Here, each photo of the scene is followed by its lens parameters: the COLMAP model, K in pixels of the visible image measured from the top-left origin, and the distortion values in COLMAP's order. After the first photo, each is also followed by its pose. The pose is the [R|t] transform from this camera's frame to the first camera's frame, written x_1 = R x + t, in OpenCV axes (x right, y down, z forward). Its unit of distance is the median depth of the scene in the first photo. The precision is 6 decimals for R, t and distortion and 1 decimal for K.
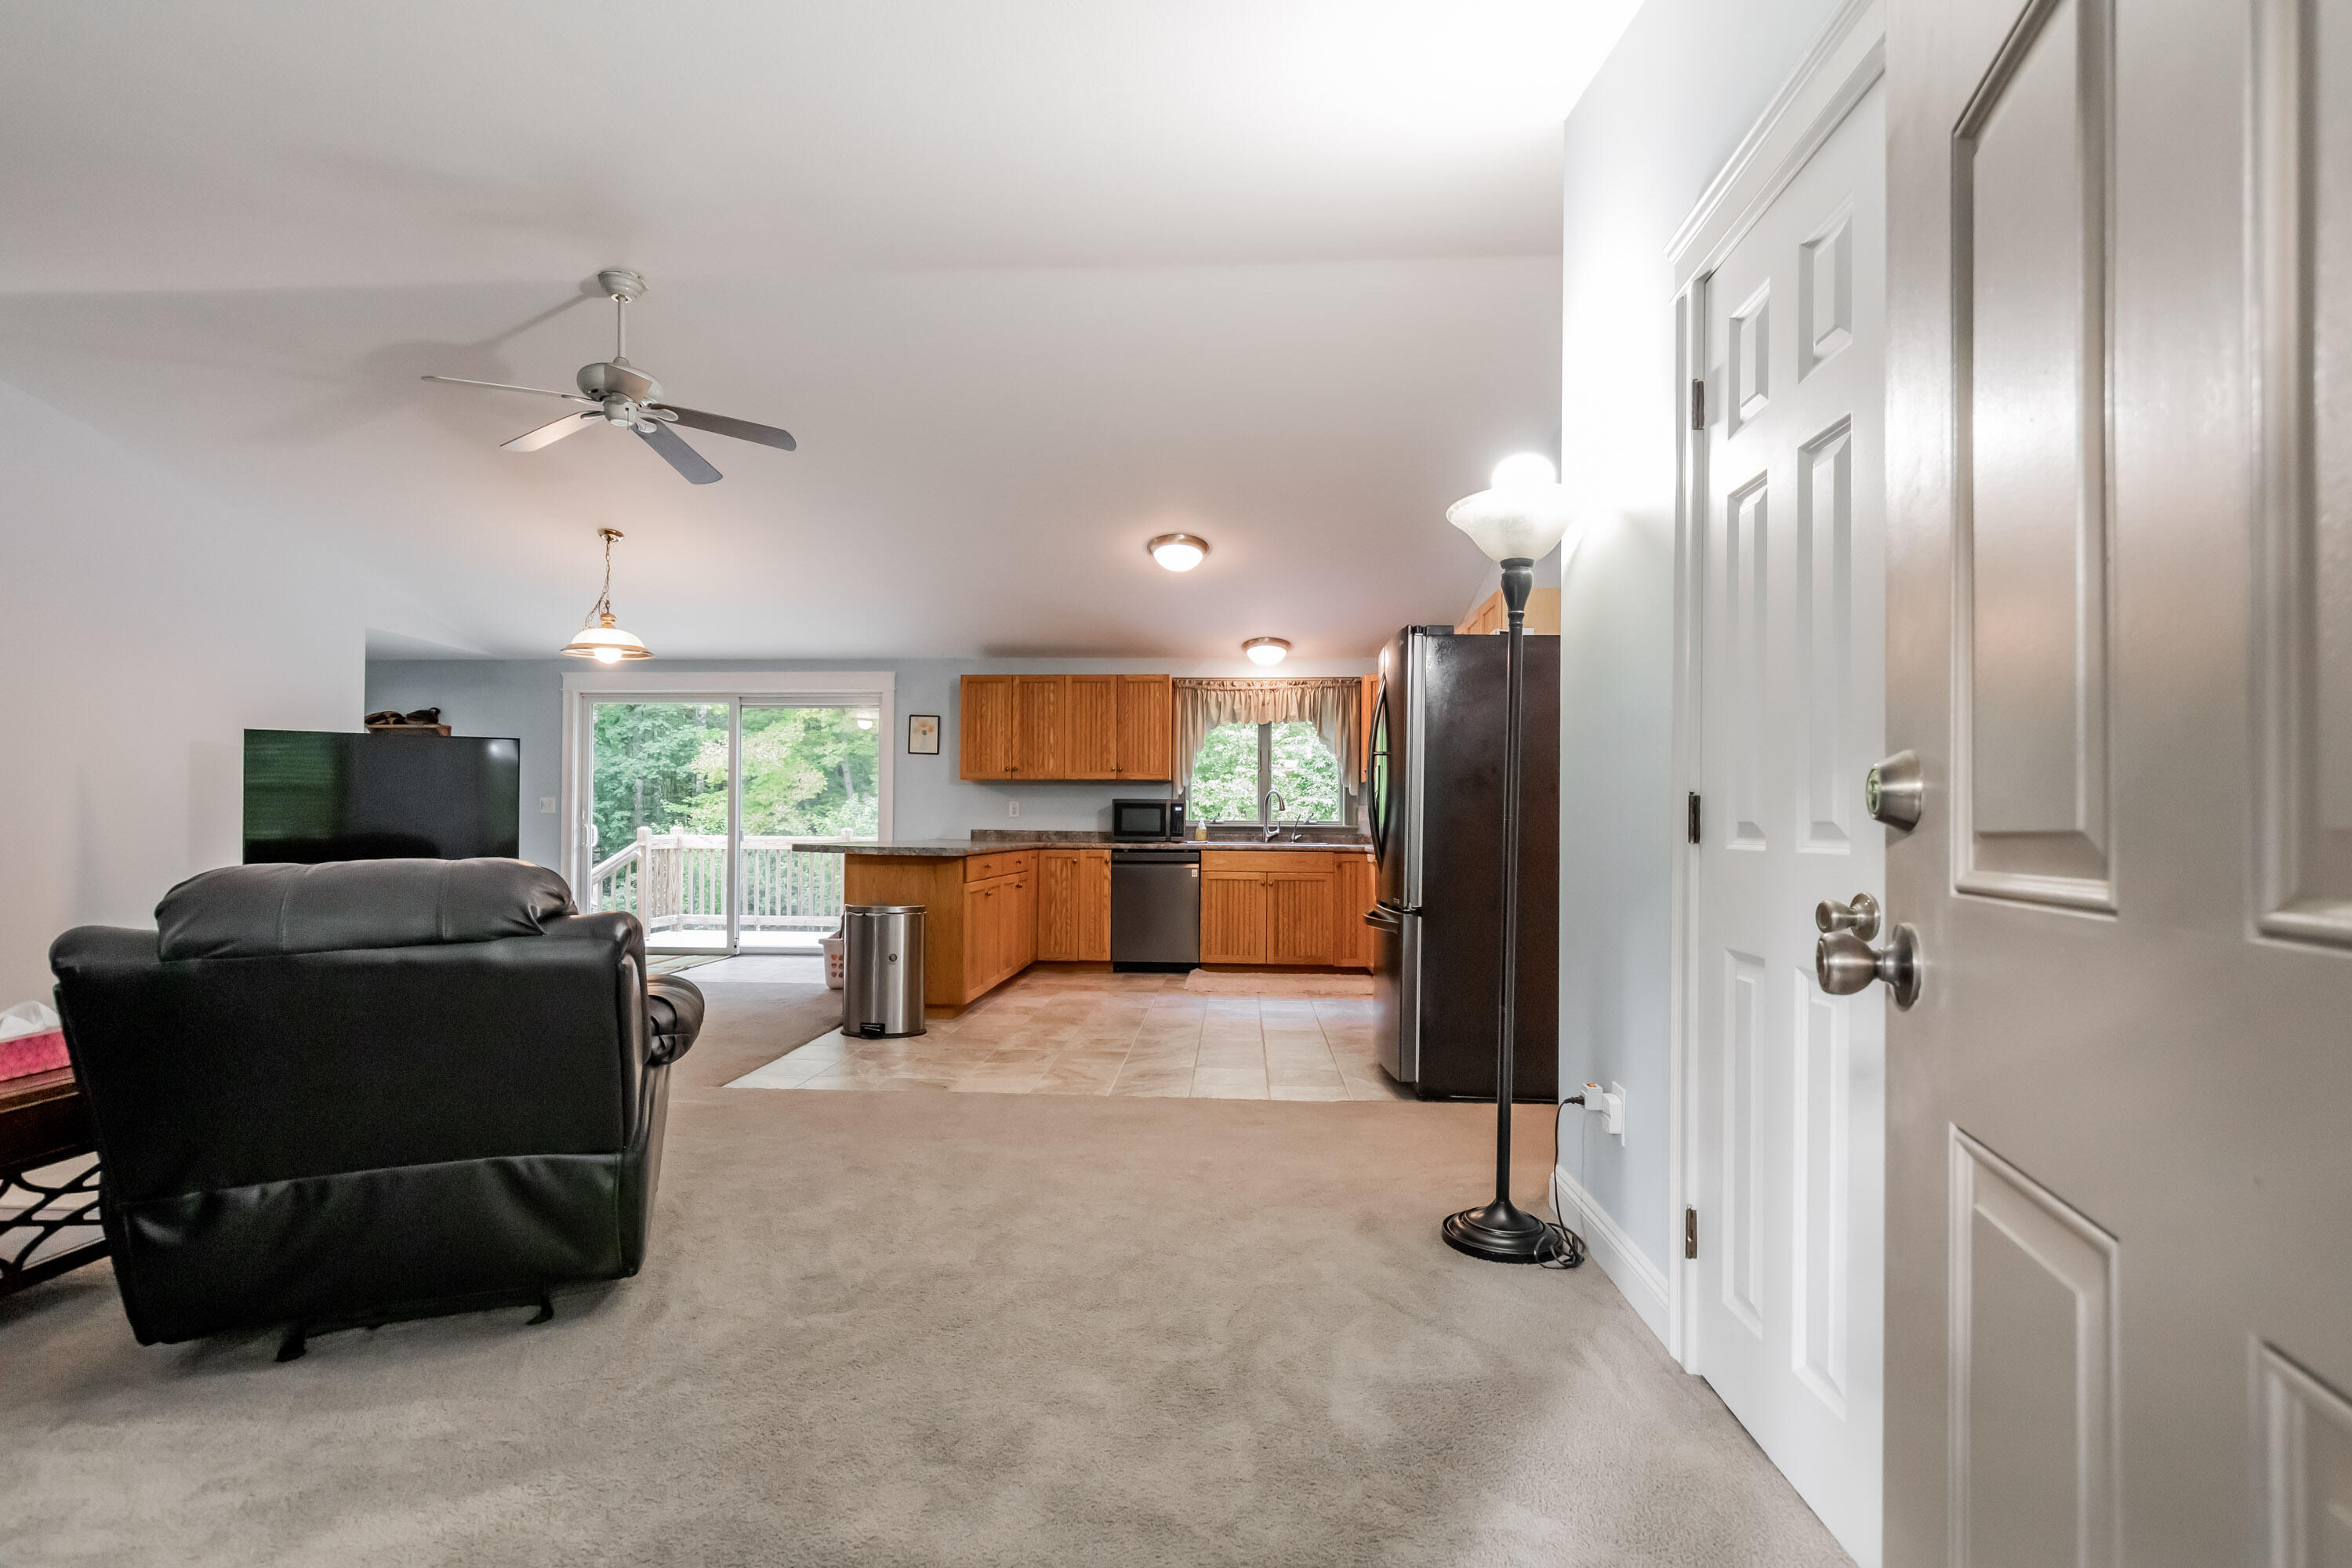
lens RADIAL K [[1154.4, 0, 1178.8], [0, 1154.4, 816.2], [0, 0, 1]] dist [0.006010, -0.004282]
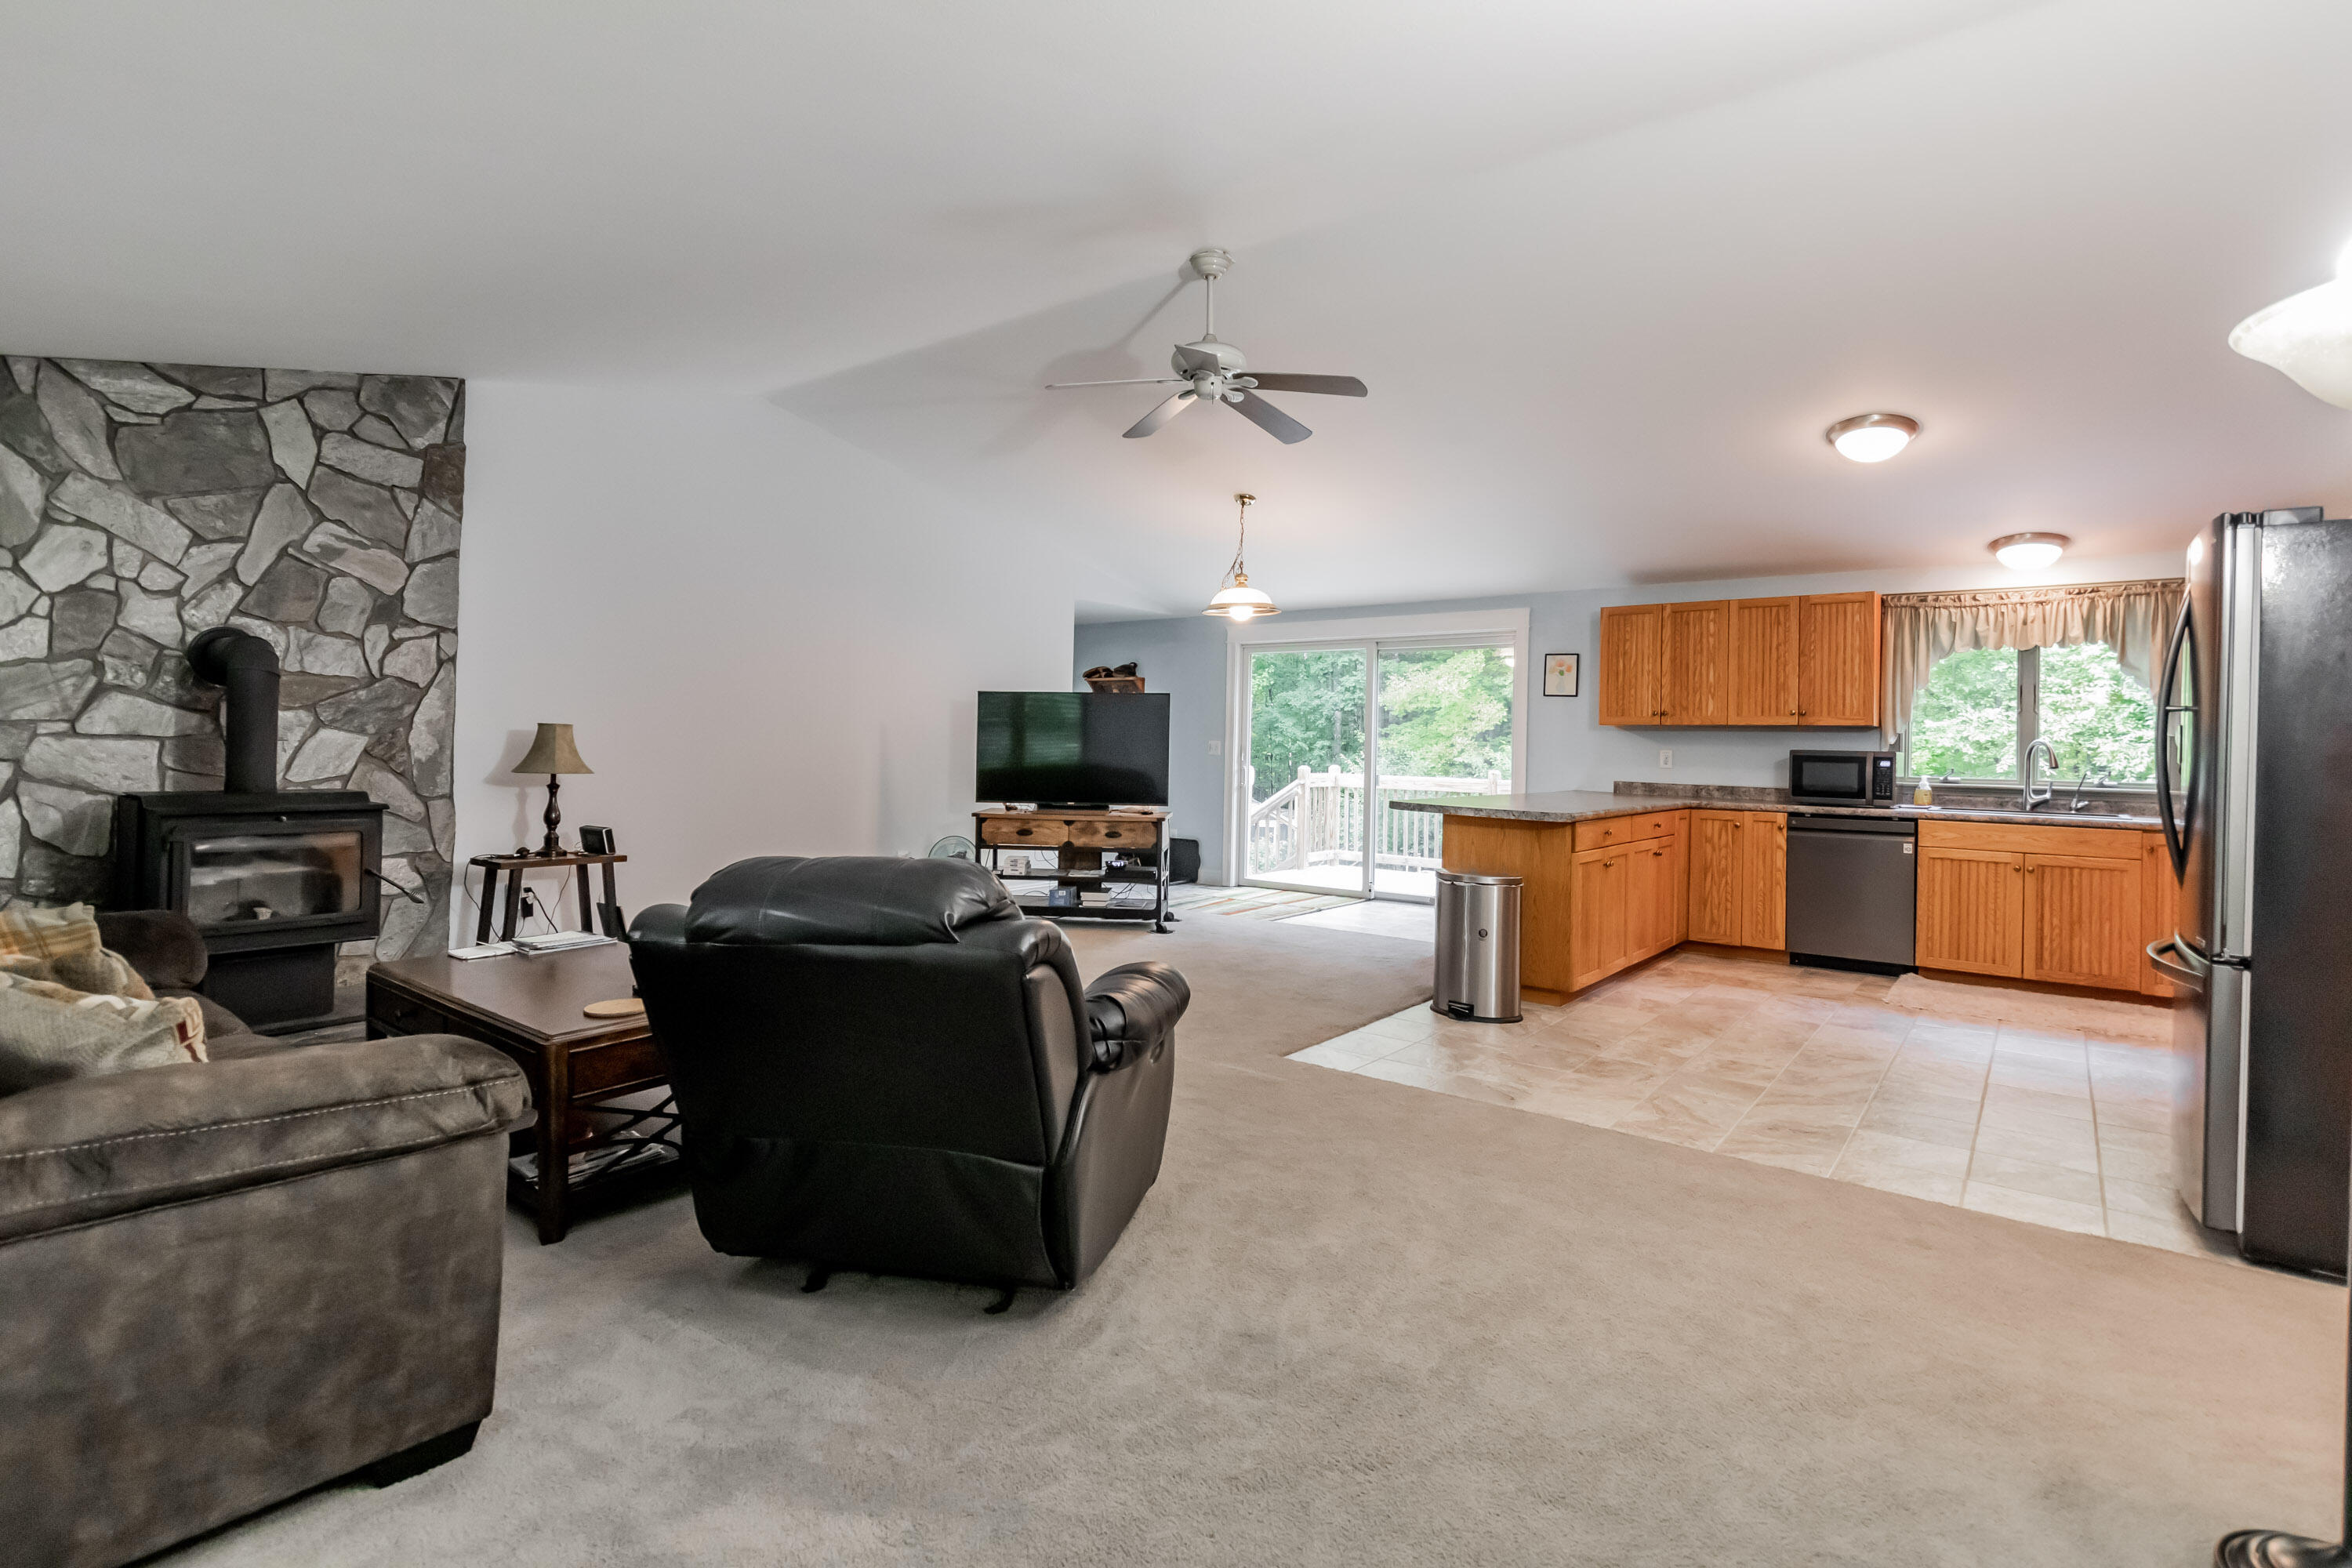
lens RADIAL K [[1154.4, 0, 1175.8], [0, 1154.4, 725.5], [0, 0, 1]] dist [0.006010, -0.004282]
pose [[0.821064, -0.000155, -0.570837, 0.082053], [-0.005421, 0.999953, -0.008068, -0.036514], [0.570811, 0.009719, 0.821024, 0.132283]]
